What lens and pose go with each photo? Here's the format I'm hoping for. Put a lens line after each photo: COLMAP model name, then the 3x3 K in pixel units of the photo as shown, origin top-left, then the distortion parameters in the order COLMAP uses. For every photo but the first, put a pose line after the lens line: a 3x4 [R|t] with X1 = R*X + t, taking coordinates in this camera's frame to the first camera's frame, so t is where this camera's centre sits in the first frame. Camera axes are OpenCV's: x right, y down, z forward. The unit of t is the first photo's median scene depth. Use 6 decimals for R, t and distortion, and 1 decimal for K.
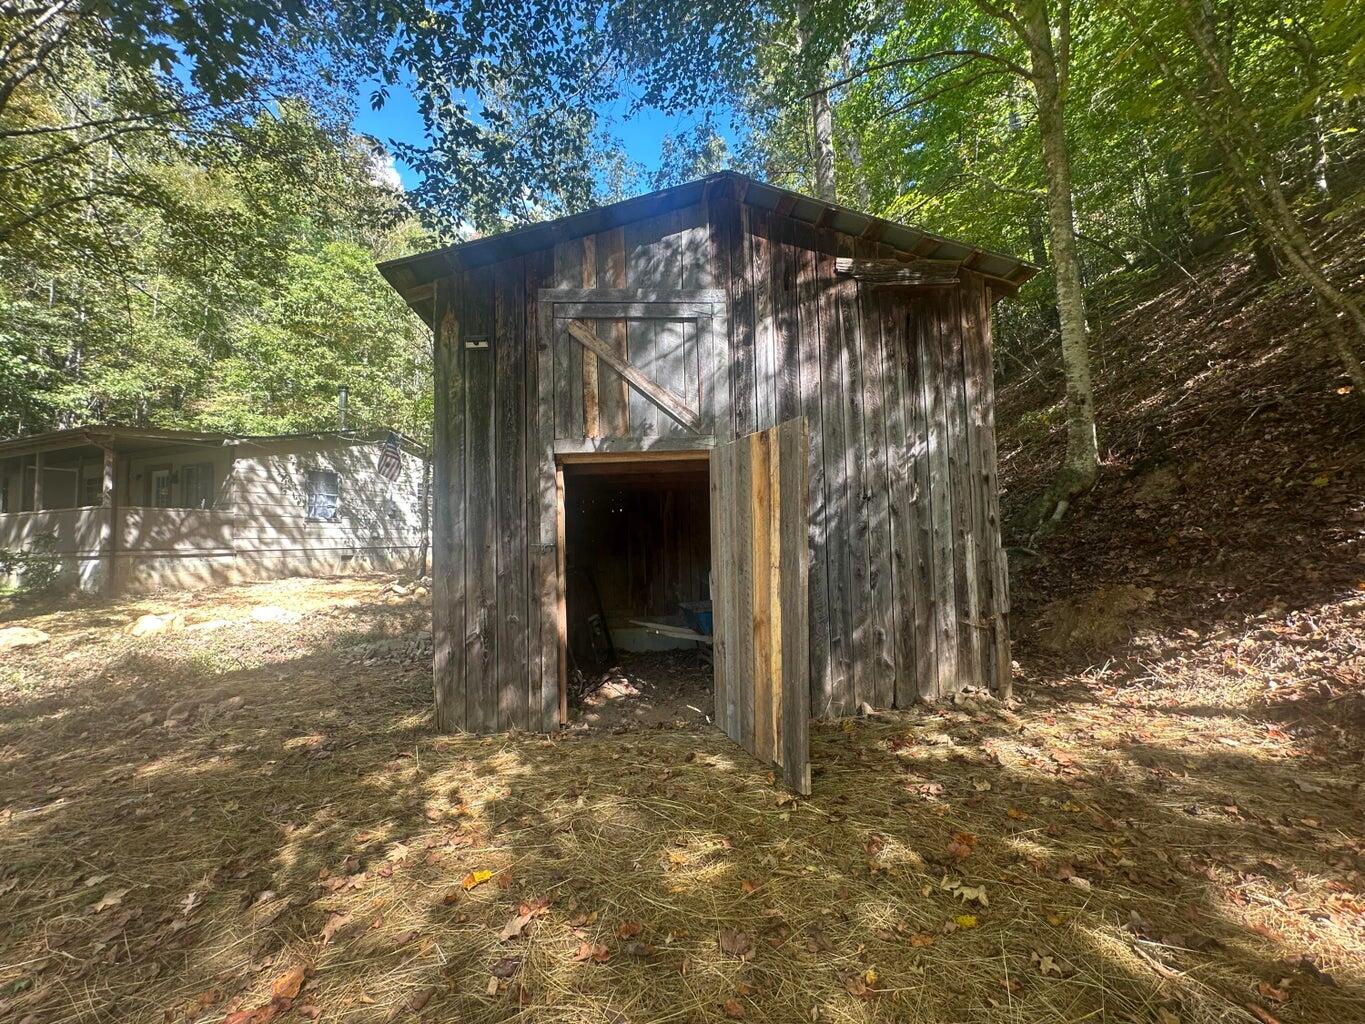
lens RADIAL K [[547.4, 0, 682.9], [0, 547.4, 510.7], [0, 0, 1]] dist [-0.003907, 0.001019]
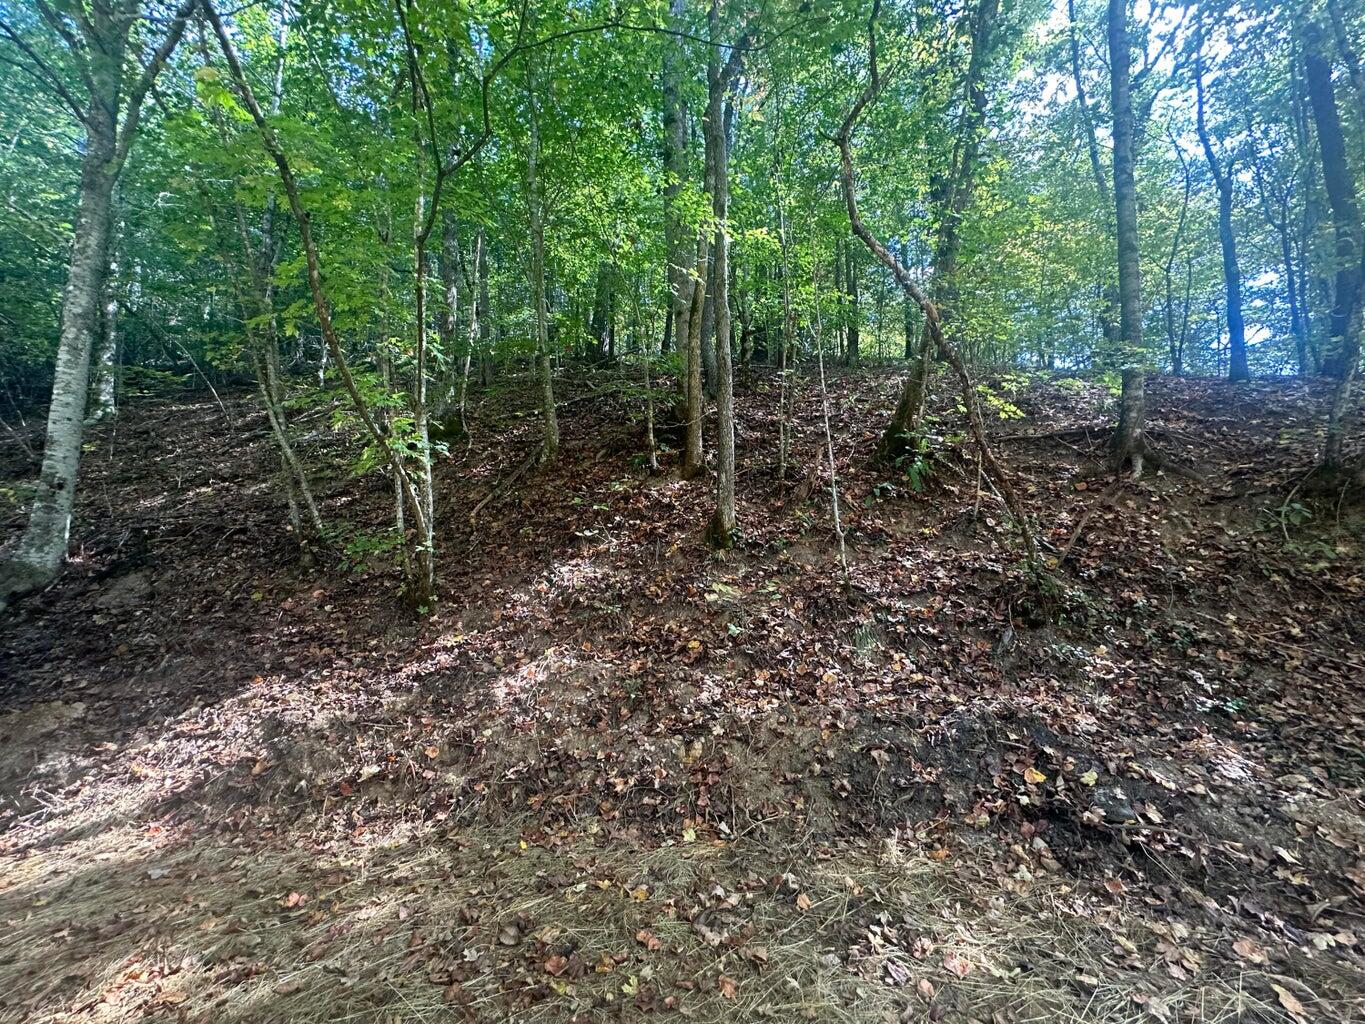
lens RADIAL K [[547.4, 0, 682.2], [0, 547.4, 511.7], [0, 0, 1]] dist [-0.003907, 0.001019]
pose [[0.110911, 0.204874, 0.972484, 0.008625], [-0.024131, 0.978788, -0.203450, -0.007981], [-0.993537, -0.000902, 0.113502, -0.082142]]
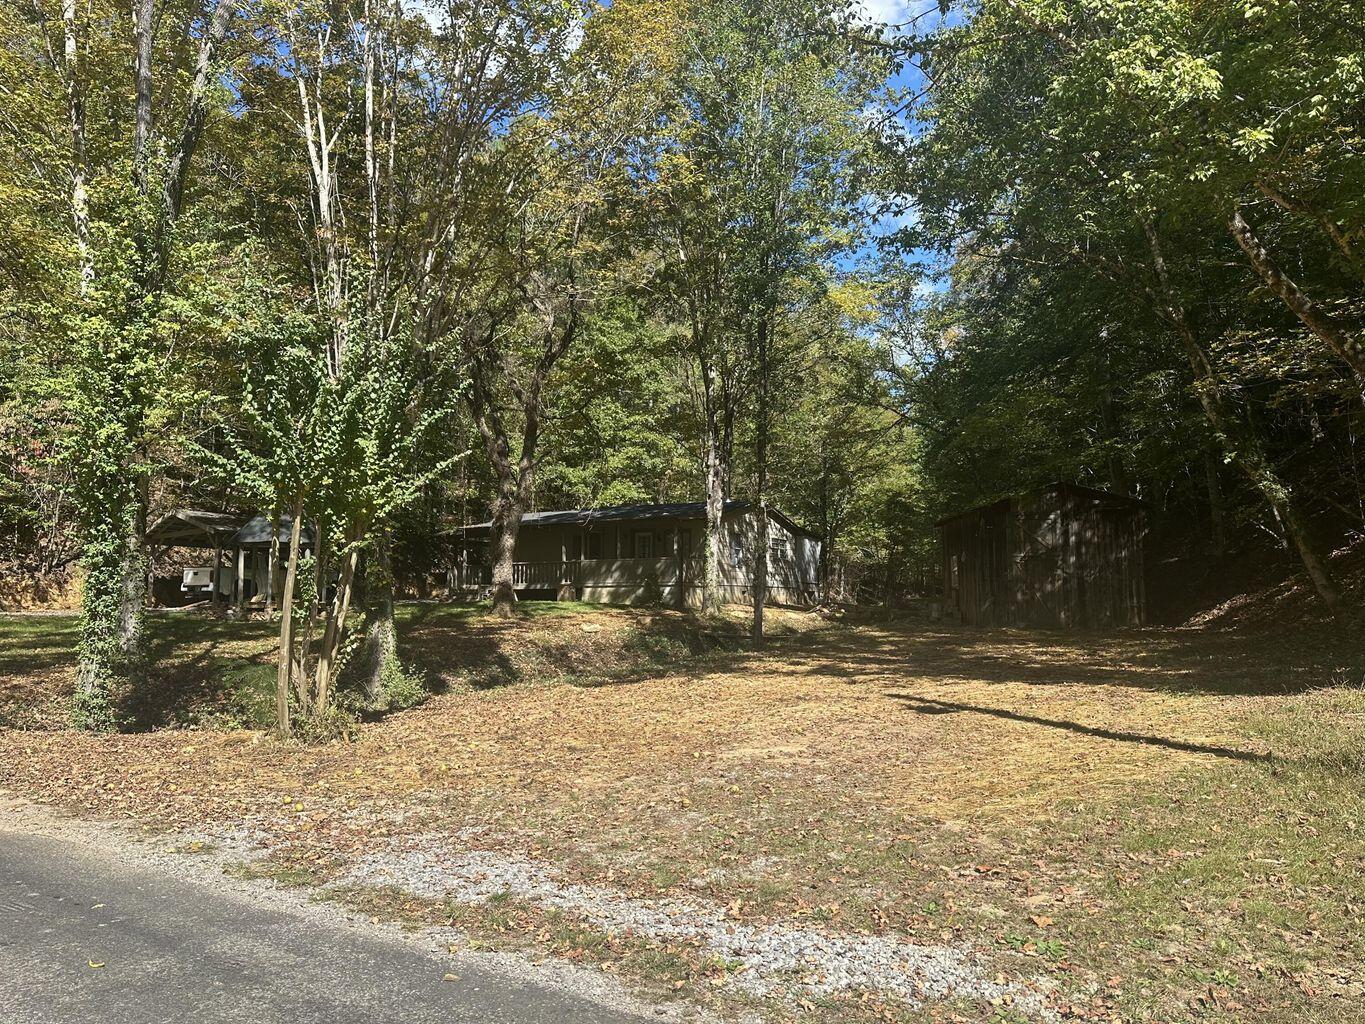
lens RADIAL K [[956.2, 0, 683.0], [0, 956.2, 512.3], [0, 0, 1]] dist [0.048395, -0.061849]
pose [[0.981512, 0.011954, -0.191028, -0.696031], [-0.019523, 0.999095, -0.037791, -0.064491], [0.190403, 0.040821, 0.980857, -3.423746]]
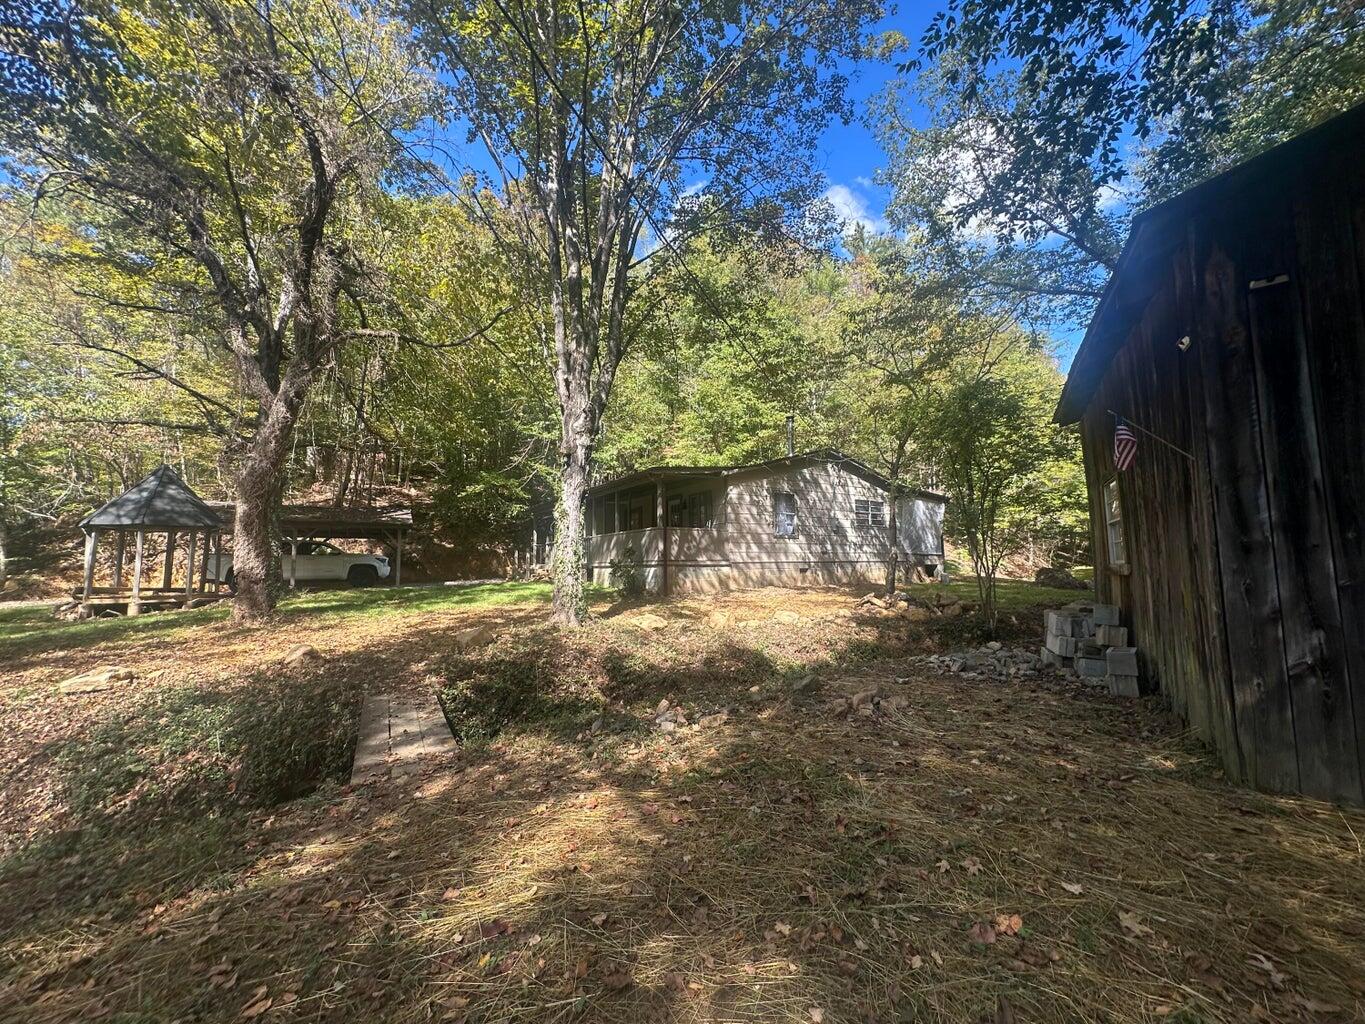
lens RADIAL K [[547.4, 0, 680.1], [0, 547.4, 513.8], [0, 0, 1]] dist [-0.003907, 0.001019]
pose [[0.800747, -0.043324, -0.597434, -0.361866], [0.024873, 0.998926, -0.039102, 0.018326], [0.598486, 0.016450, 0.800964, -0.060299]]
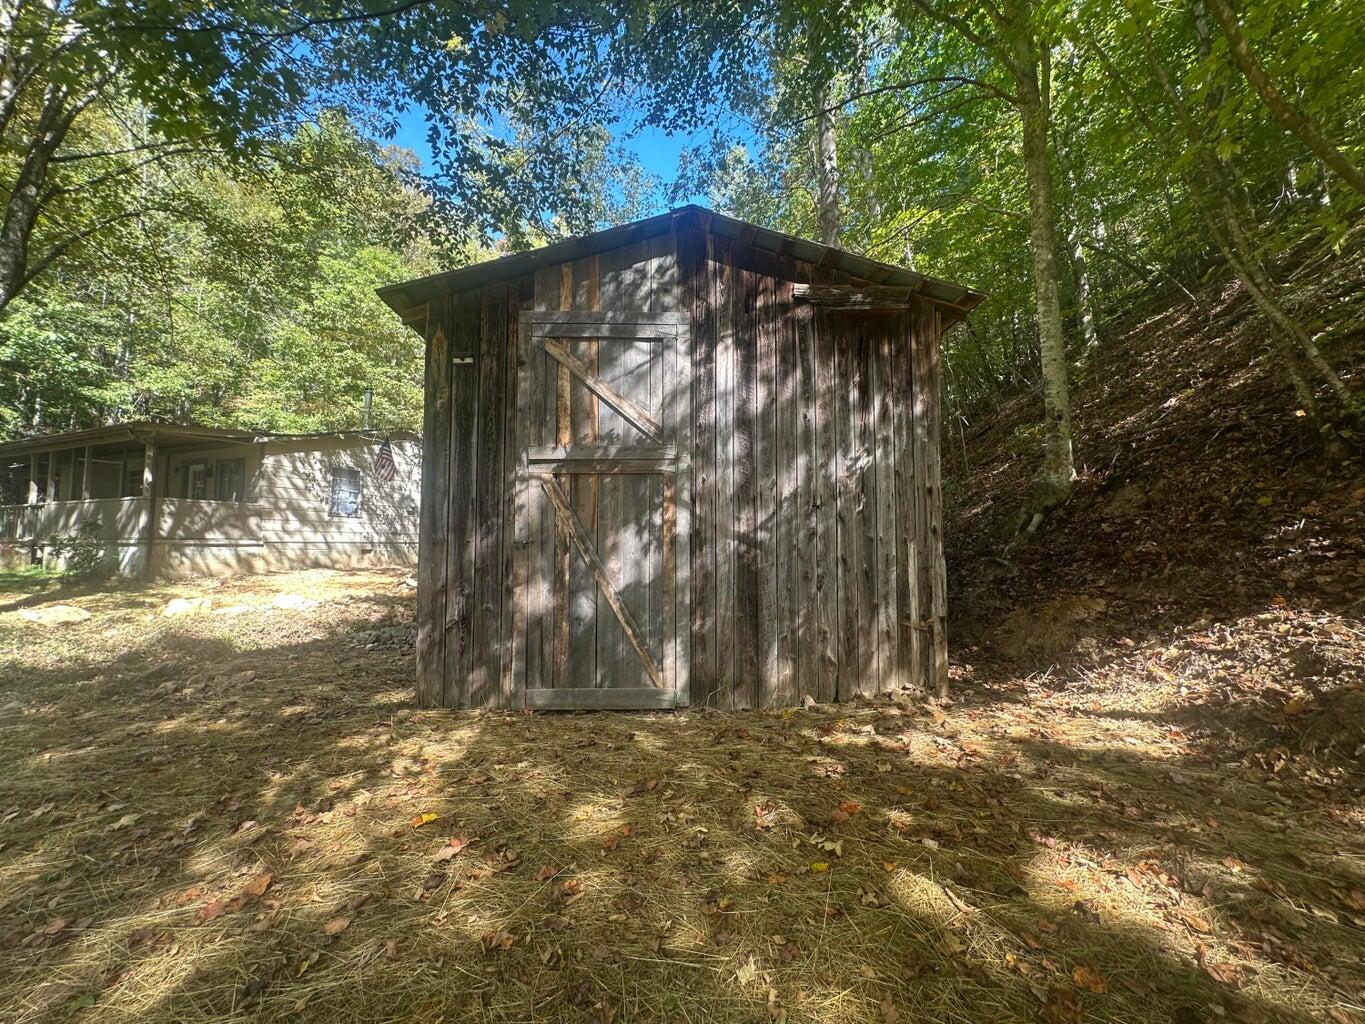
lens RADIAL K [[547.4, 0, 683.9], [0, 547.4, 513.4], [0, 0, 1]] dist [-0.003907, 0.001019]
pose [[0.998948, 0.024346, -0.038851, 0.074305], [-0.024419, 0.999701, -0.001418, -0.000523], [0.038805, 0.002366, 0.999244, -0.055912]]
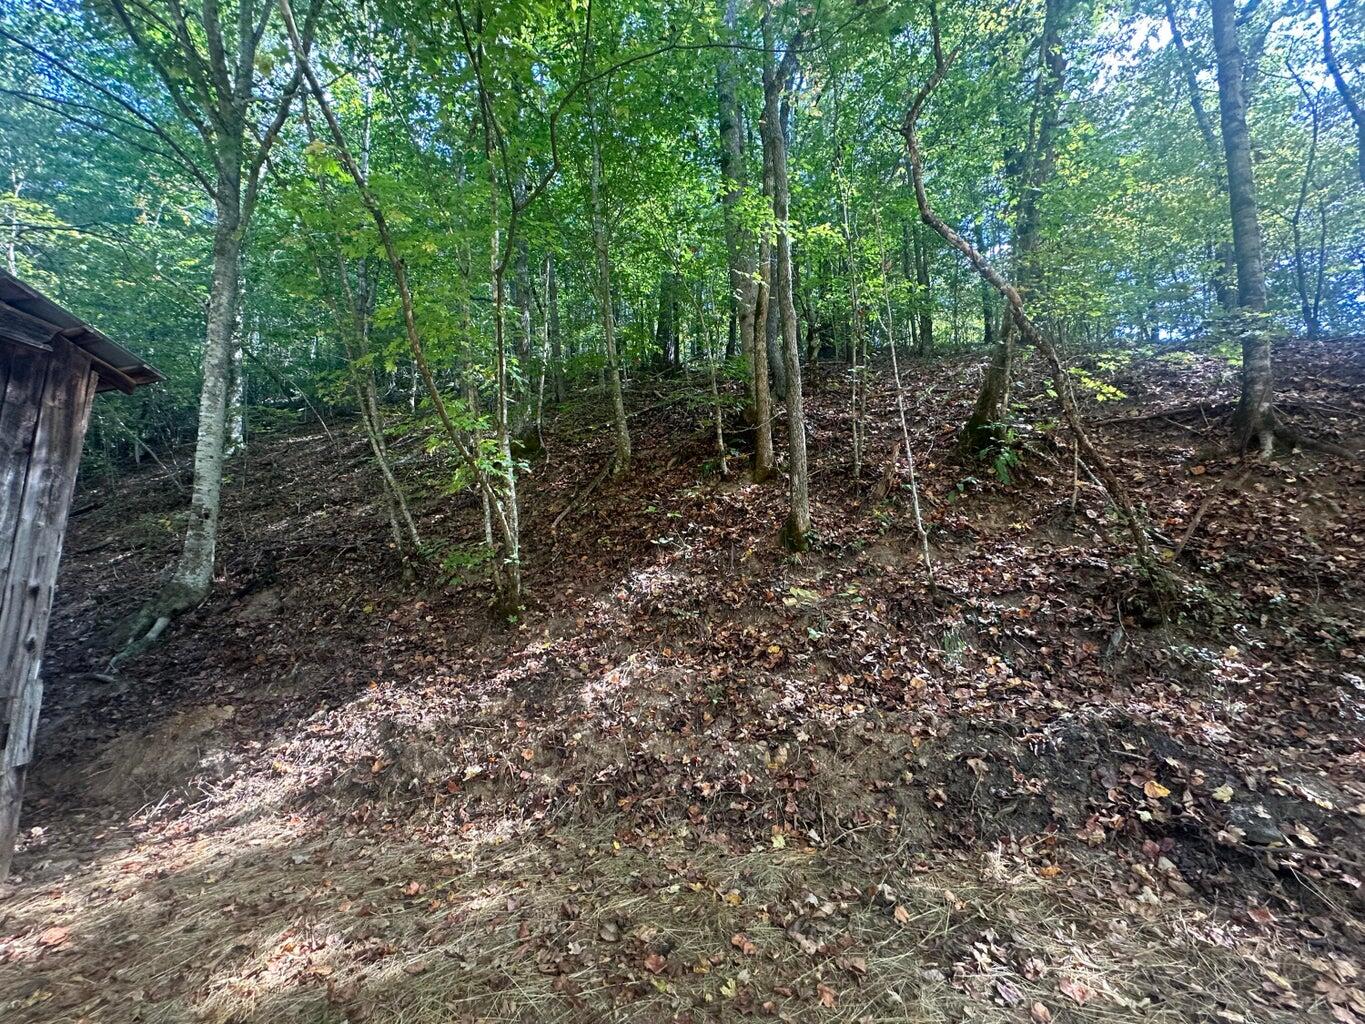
lens RADIAL K [[547.4, 0, 682.2], [0, 547.4, 511.7], [0, 0, 1]] dist [-0.003907, 0.001019]
pose [[0.243007, 0.203802, 0.948374, 0.000363], [-0.010076, 0.978158, -0.207620, -0.010225], [-0.969972, 0.040898, 0.239753, -0.078726]]
